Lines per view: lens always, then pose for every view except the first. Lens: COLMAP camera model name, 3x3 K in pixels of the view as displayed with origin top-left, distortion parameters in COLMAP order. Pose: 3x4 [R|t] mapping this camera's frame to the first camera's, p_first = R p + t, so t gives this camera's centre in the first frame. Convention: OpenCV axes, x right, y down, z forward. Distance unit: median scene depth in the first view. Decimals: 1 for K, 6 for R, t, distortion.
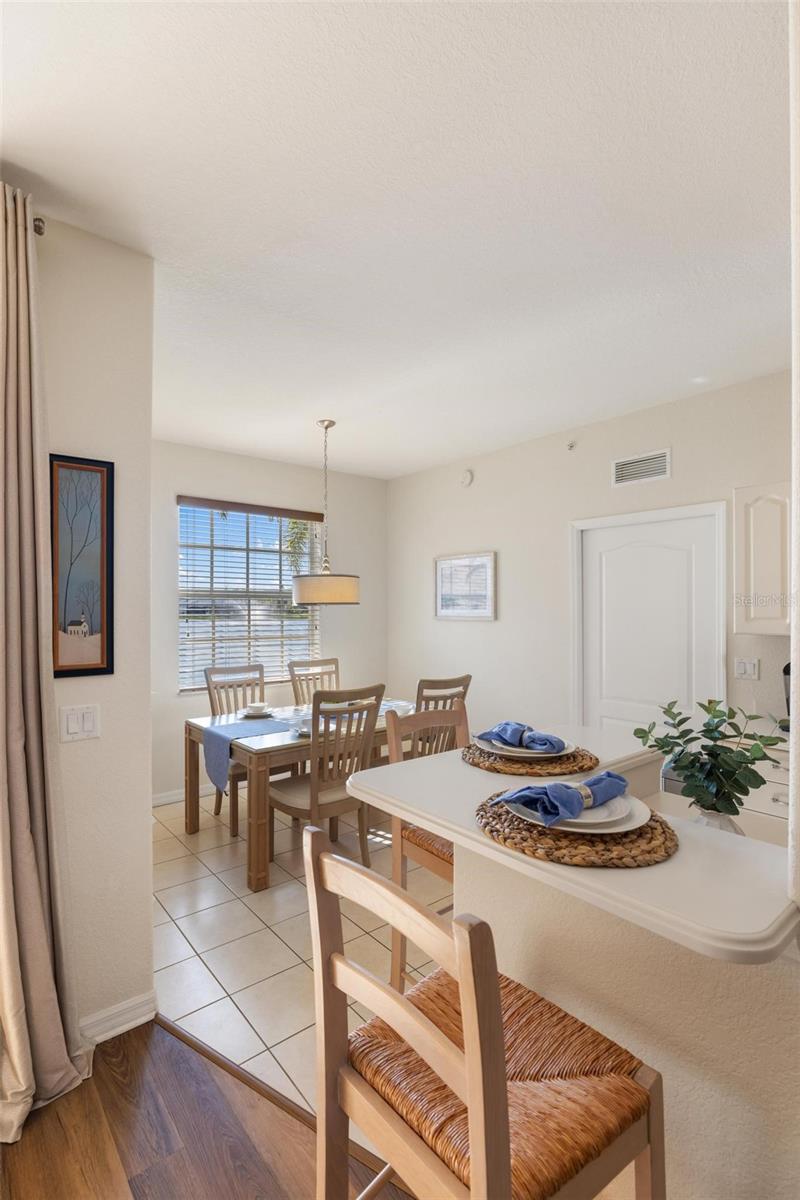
lens RADIAL K [[556.4, 0, 392.8], [0, 556.4, 606.2], [0, 0, 1]] dist [-0.010907, 0.001242]
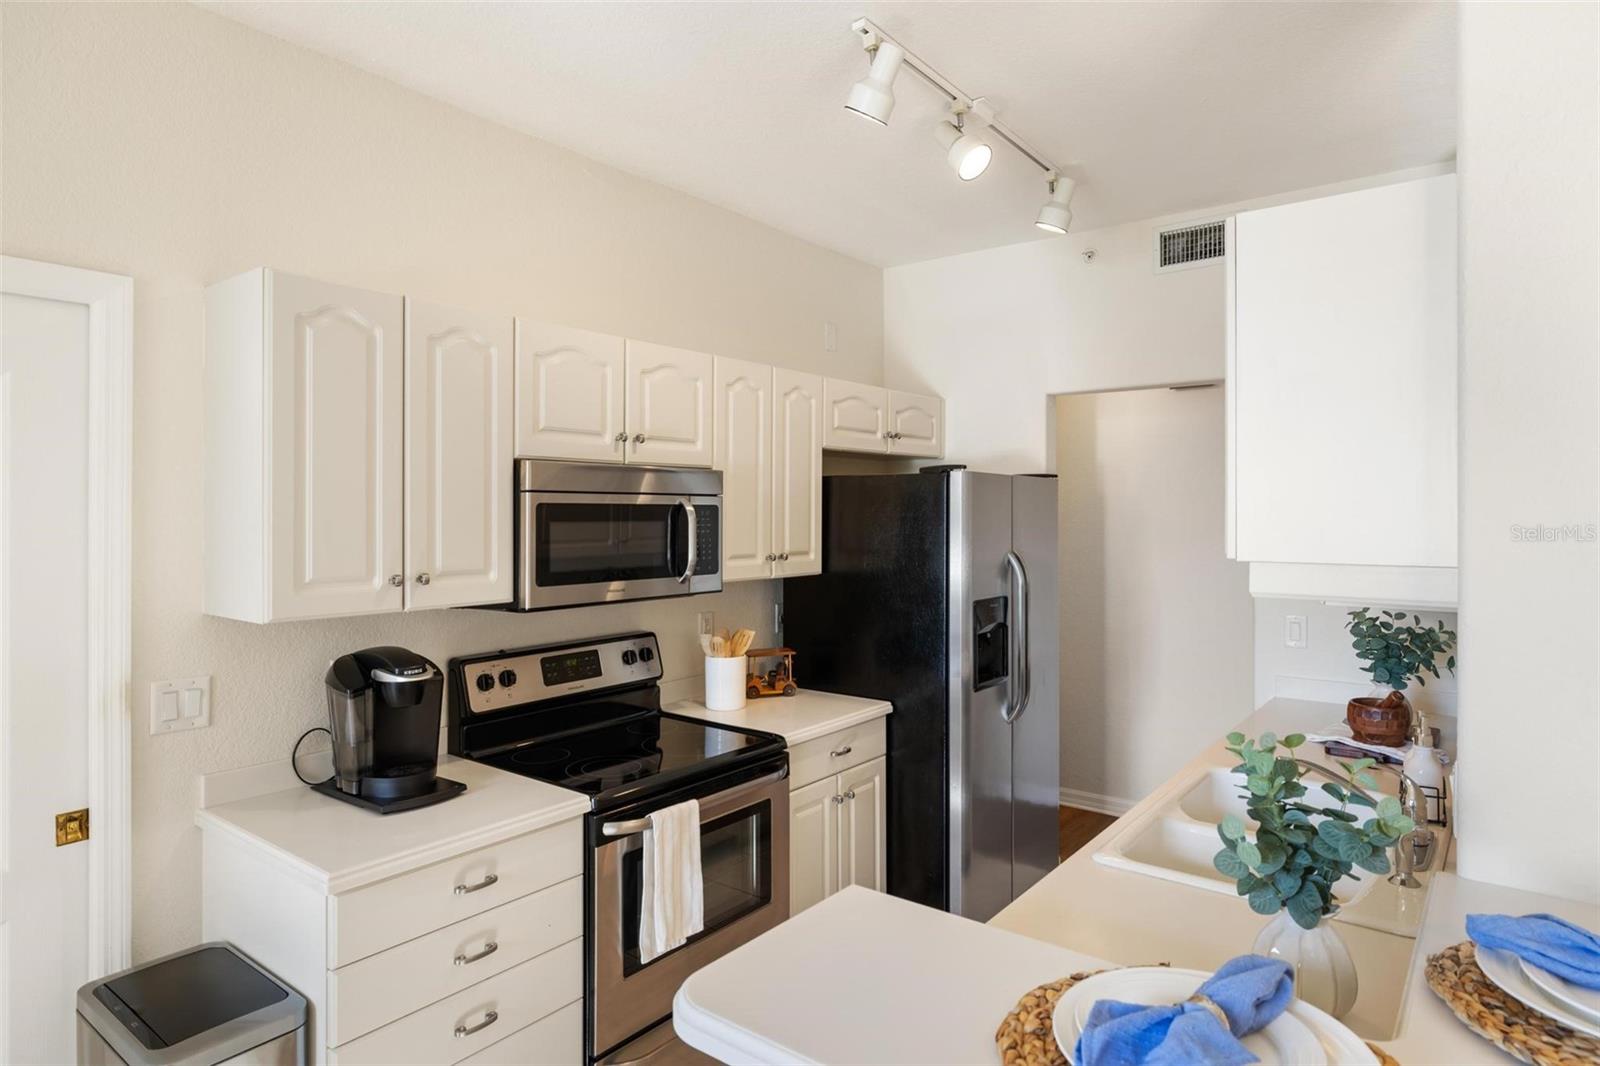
lens RADIAL K [[942.1, 0, 794.5], [0, 942.1, 534.7], [0, 0, 1]] dist [0.003234, -0.000454]
pose [[-0.238335, -0.031382, 0.970676, -0.144002], [-0.004985, 0.999504, 0.031091, -0.037686], [-0.971170, 0.002571, -0.238373, 0.738303]]
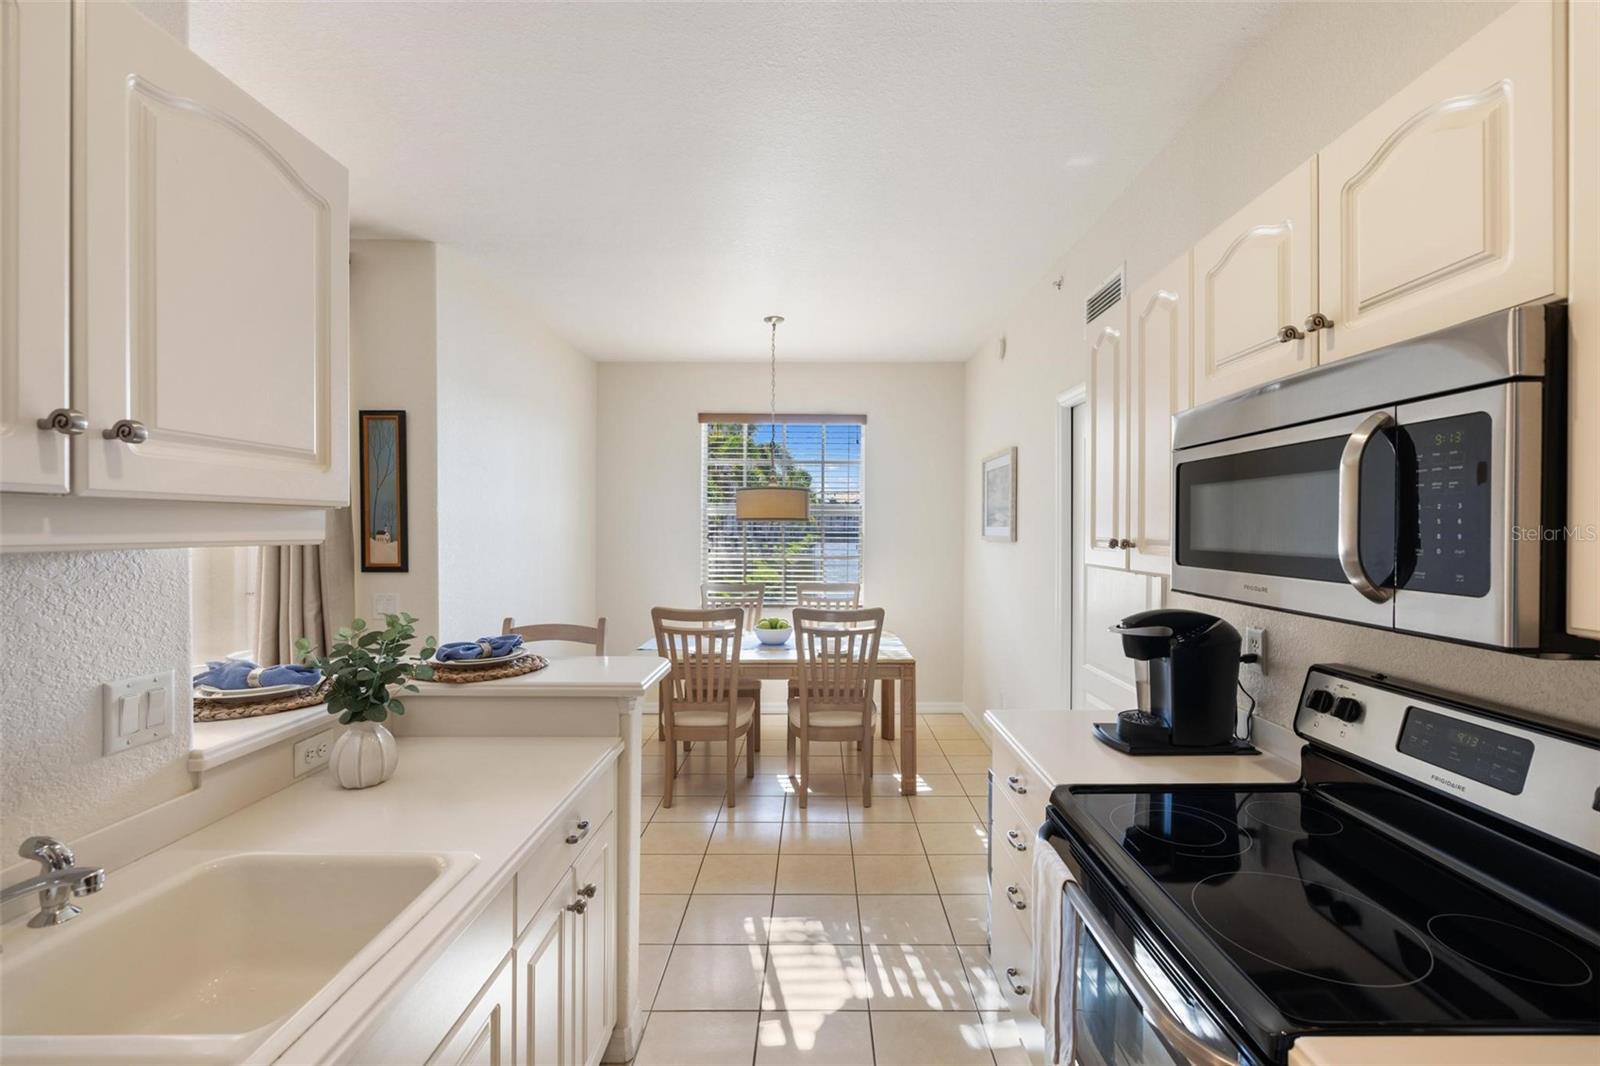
lens RADIAL K [[677.9, 0, 812.0], [0, 677.9, 528.1], [0, 0, 1]] dist [-0.001690, 0.001233]
pose [[0.779030, 0.003516, -0.626977, 0.785273], [-0.000877, 0.999989, 0.004518, 0.006778], [0.626986, -0.002970, 0.779025, 0.225058]]
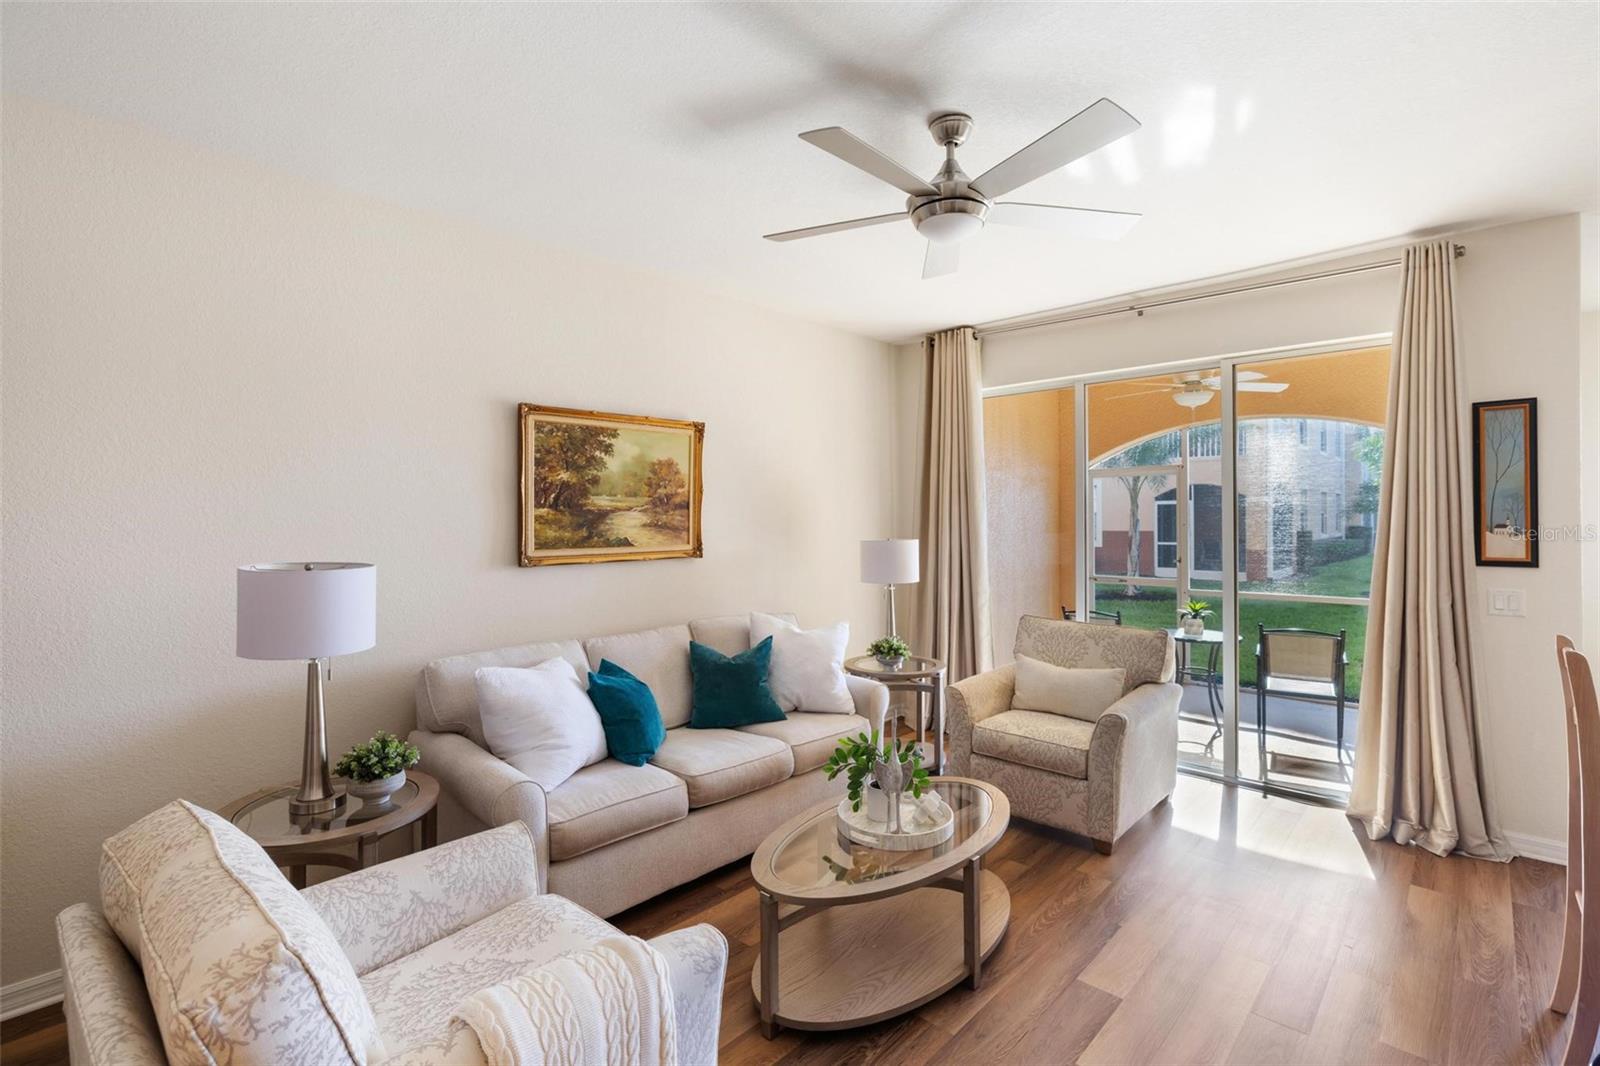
lens RADIAL K [[741.9, 0, 809.5], [0, 741.9, 520.8], [0, 0, 1]] dist [-0.010907, 0.001242]
pose [[0.138817, 0.001001, -0.990318, 0.568973], [0.010544, 0.999941, 0.002489, -0.002312], [0.990262, -0.010788, 0.138798, -0.533132]]
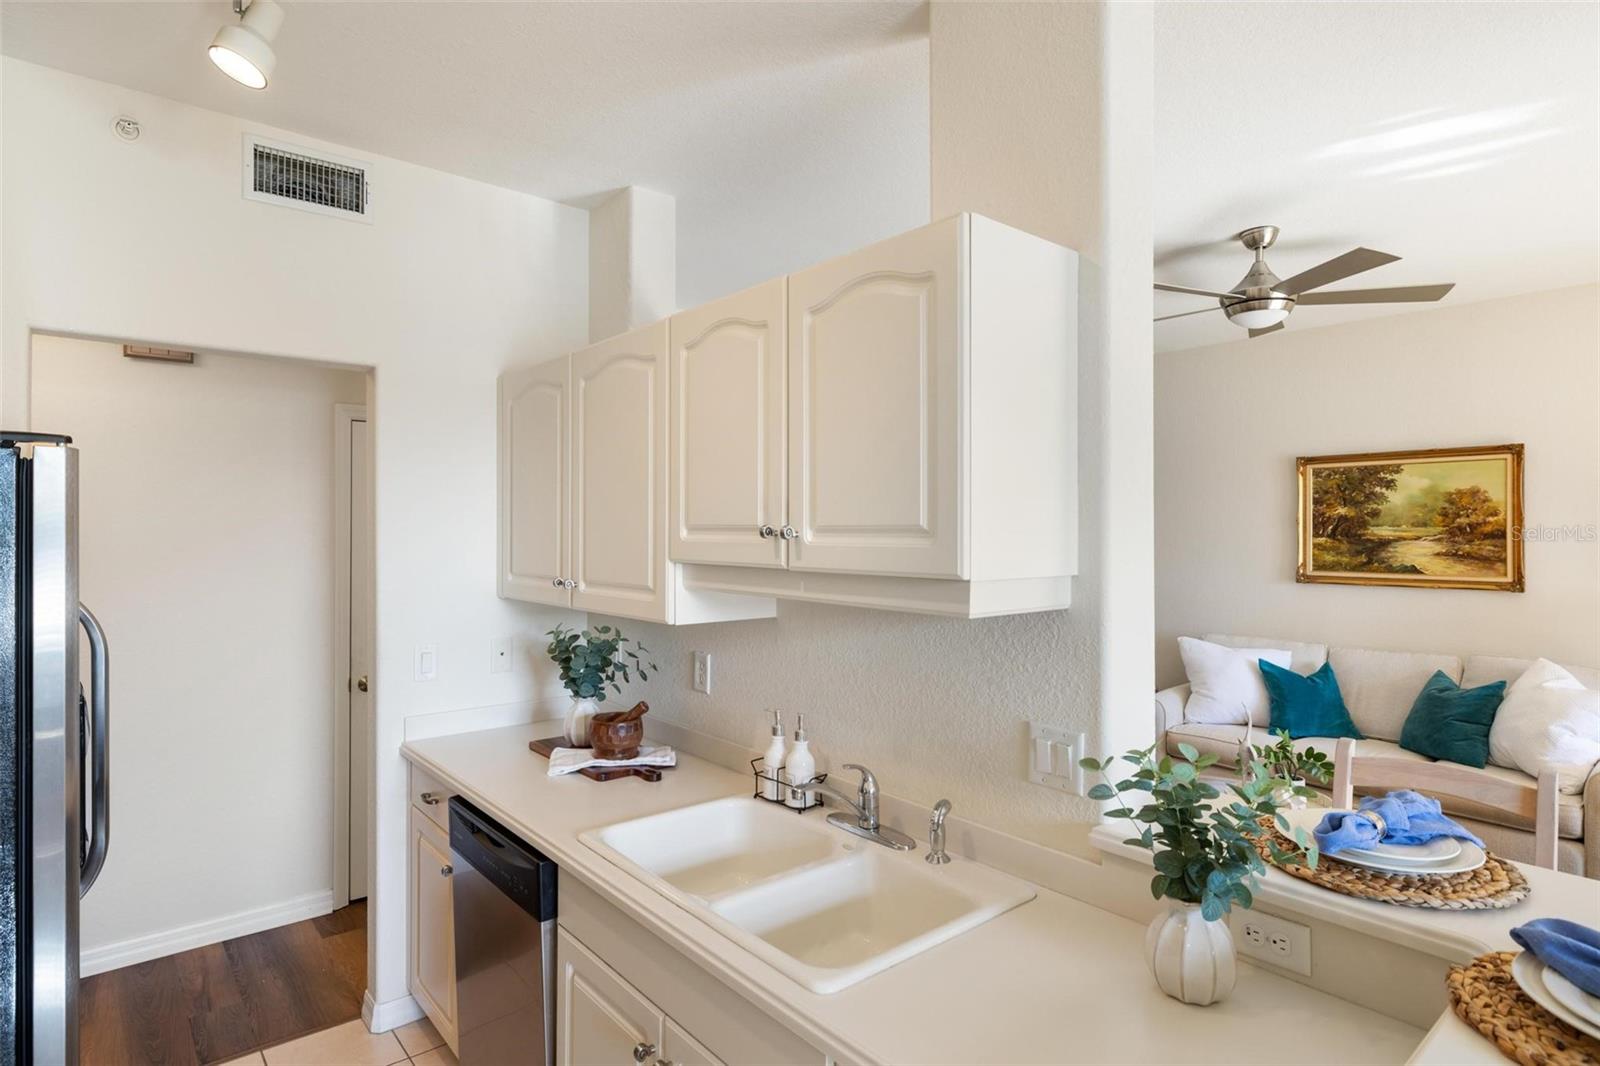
lens RADIAL K [[865.6, 0, 798.4], [0, 865.6, 533.5], [0, 0, 1]] dist [-0.001545, -0.000748]
pose [[-0.999811, -0.002360, -0.019275, 0.431884], [-0.002361, 0.999997, 0.000033, -0.027418], [0.019274, 0.000078, -0.999814, 0.808173]]
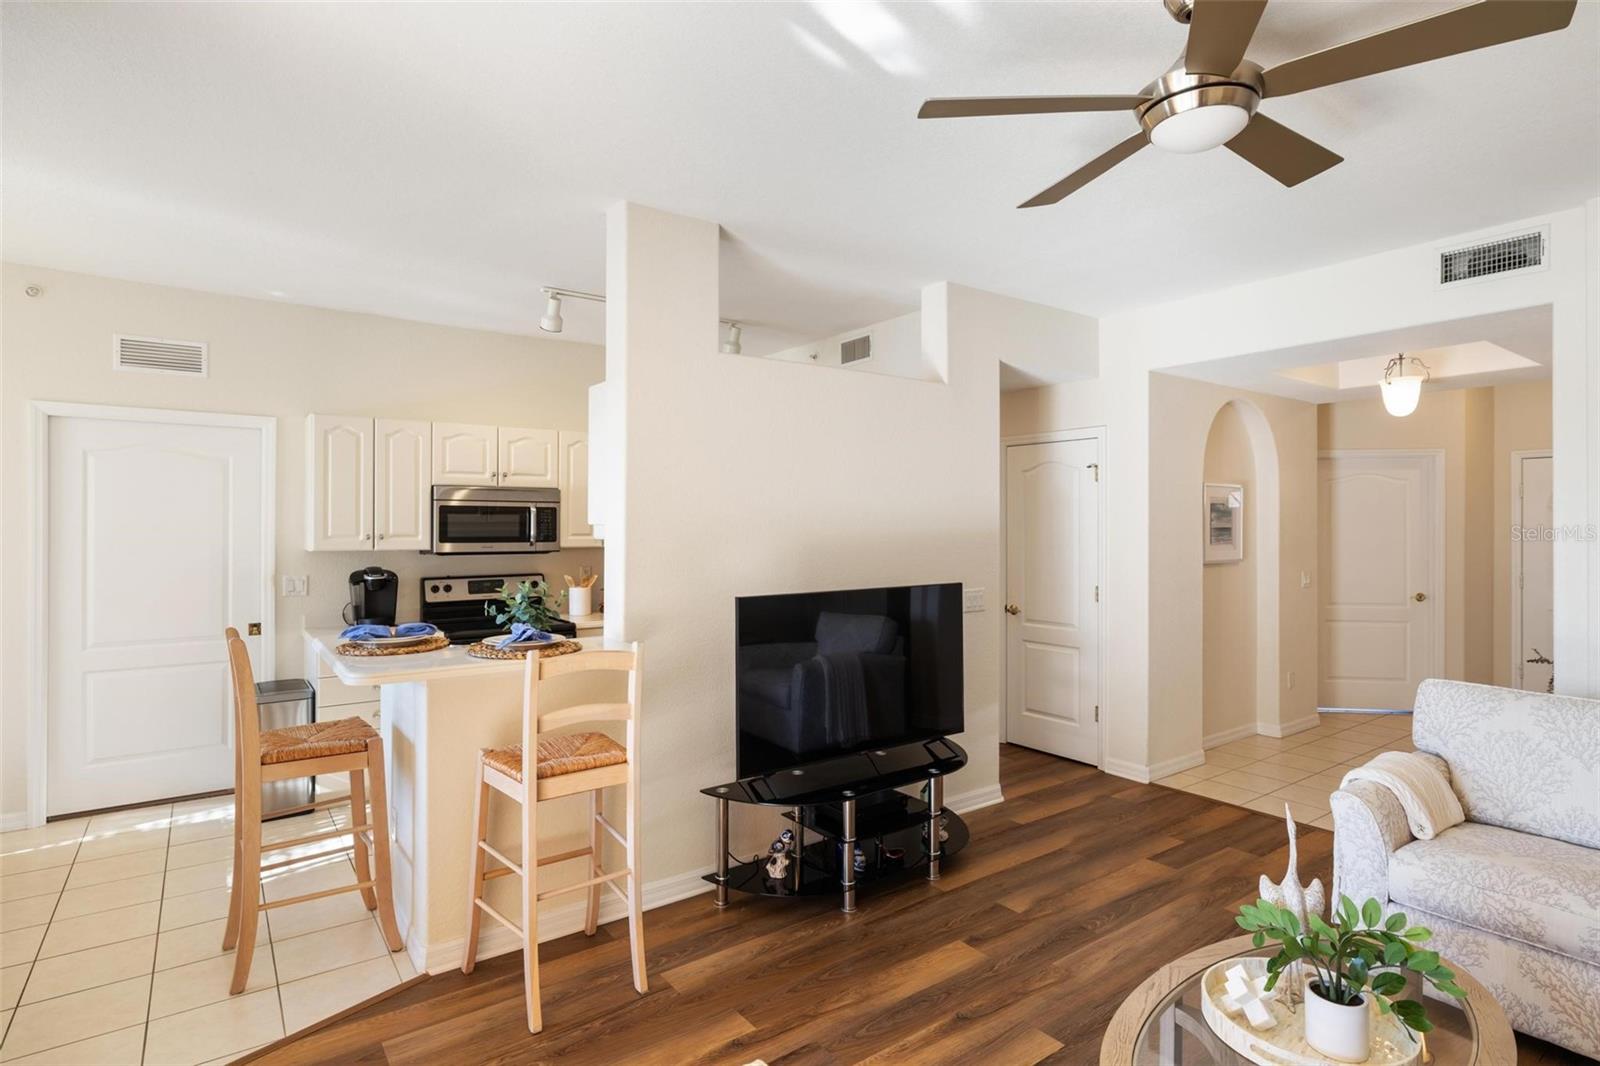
lens RADIAL K [[812.2, 0, 793.9], [0, 812.2, 524.1], [0, 0, 1]] dist [-0.005168, -0.001029]
pose [[0.068840, 0.004409, 0.997618, -0.800131], [-0.004870, 0.999980, -0.004083, 0.000639], [-0.997616, -0.004577, 0.068860, -0.016781]]
